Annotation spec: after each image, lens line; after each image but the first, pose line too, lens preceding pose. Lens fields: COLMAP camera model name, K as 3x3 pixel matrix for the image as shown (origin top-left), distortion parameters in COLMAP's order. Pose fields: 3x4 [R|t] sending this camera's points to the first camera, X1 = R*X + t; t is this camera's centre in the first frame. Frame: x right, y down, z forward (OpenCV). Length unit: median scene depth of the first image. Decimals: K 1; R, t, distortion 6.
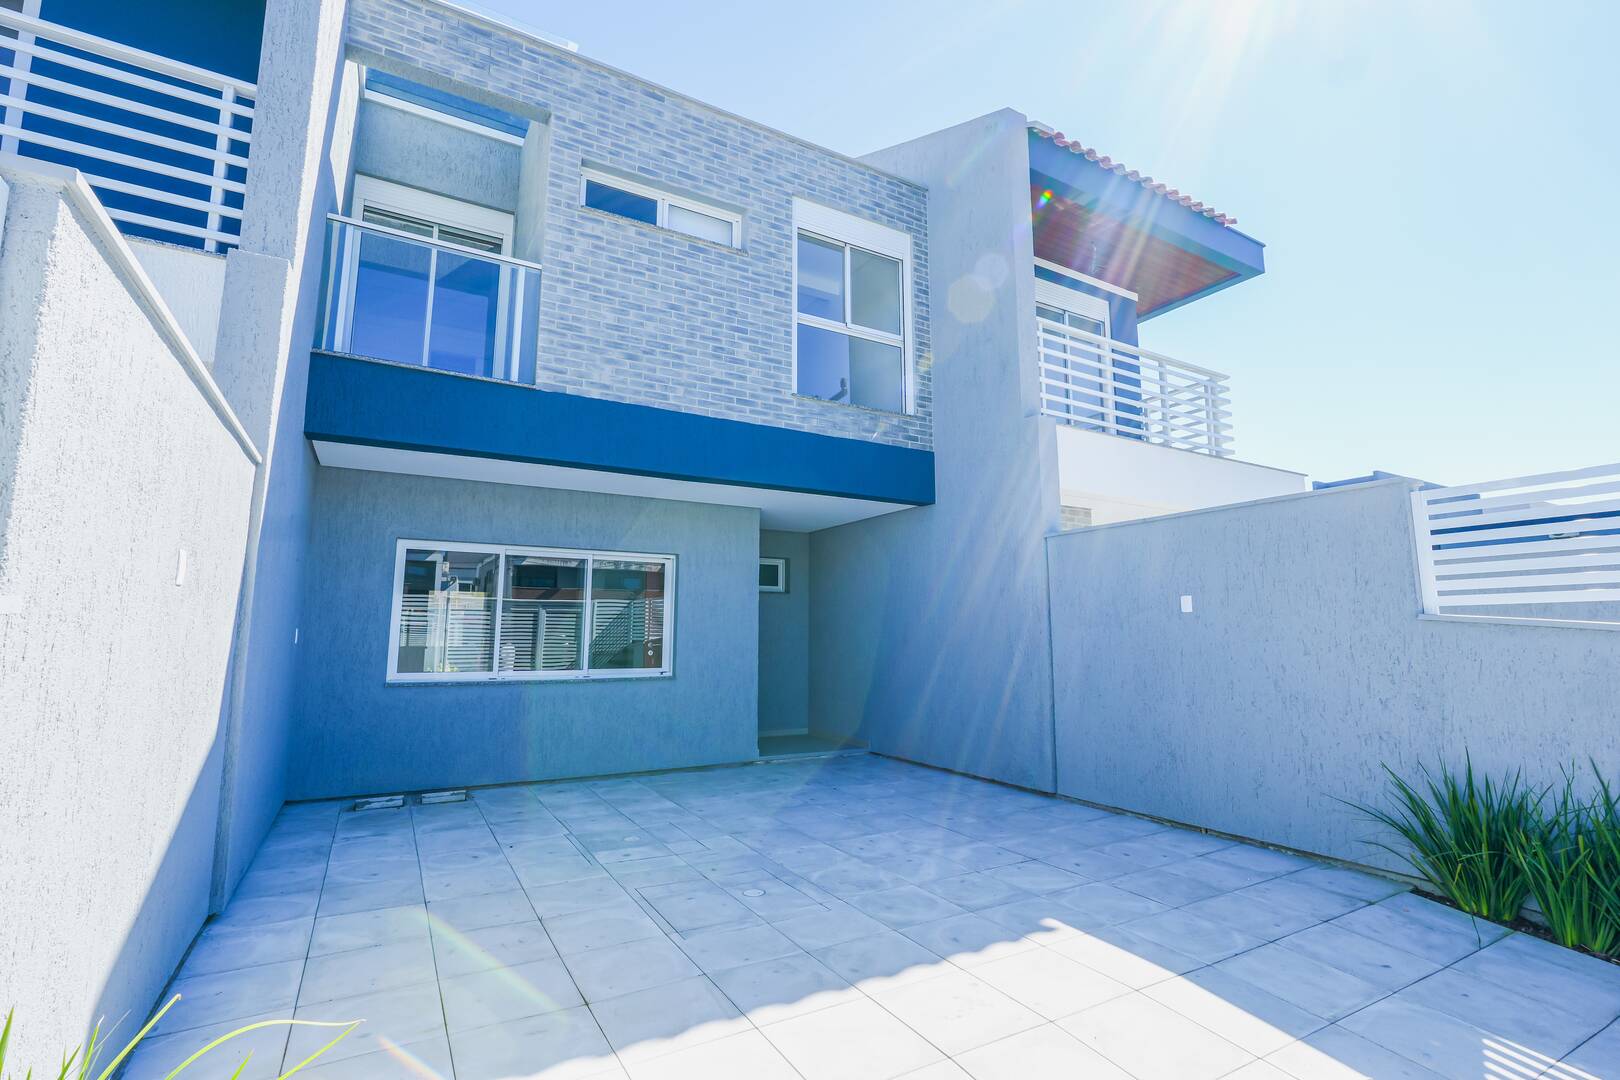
lens RADIAL K [[753.6, 0, 815.0], [0, 753.6, 533.7], [0, 0, 1]] dist [-0.021109, 0.010052]
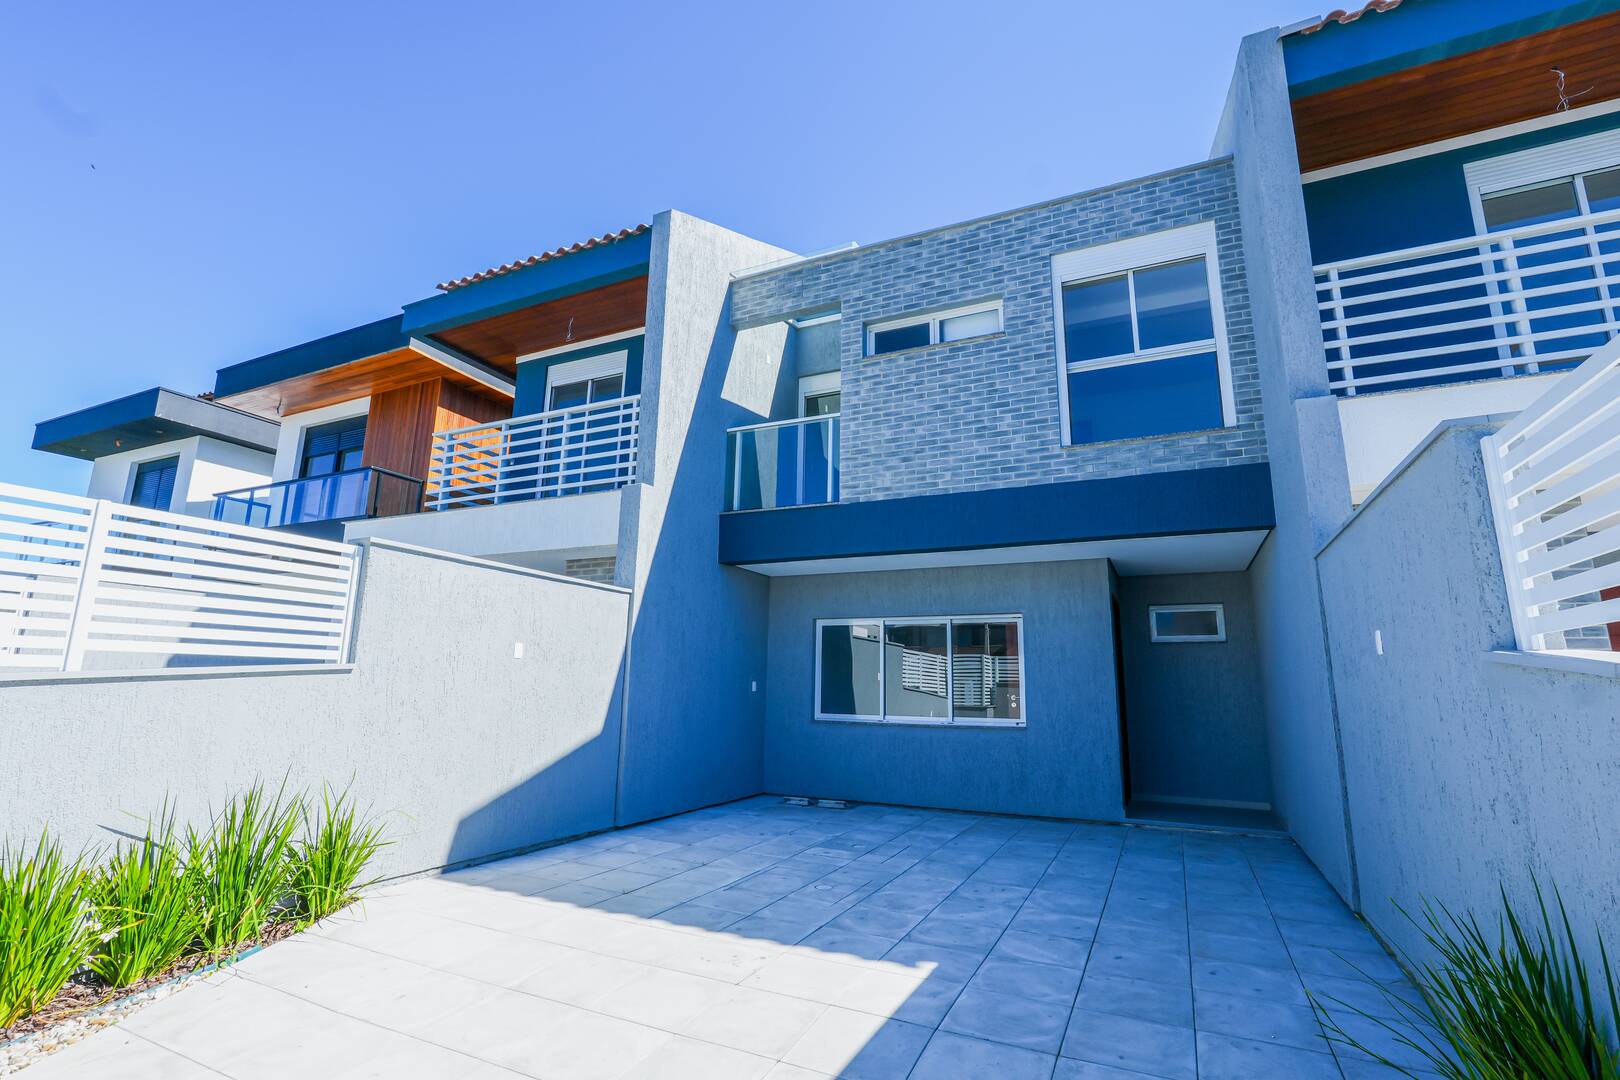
lens RADIAL K [[753.6, 0, 801.1], [0, 753.6, 531.0], [0, 0, 1]] dist [-0.021109, 0.010052]
pose [[0.553778, -0.163492, -0.816456, 0.637111], [0.096848, 0.986526, -0.131858, 0.027141], [0.827013, -0.006052, 0.562151, 0.154856]]
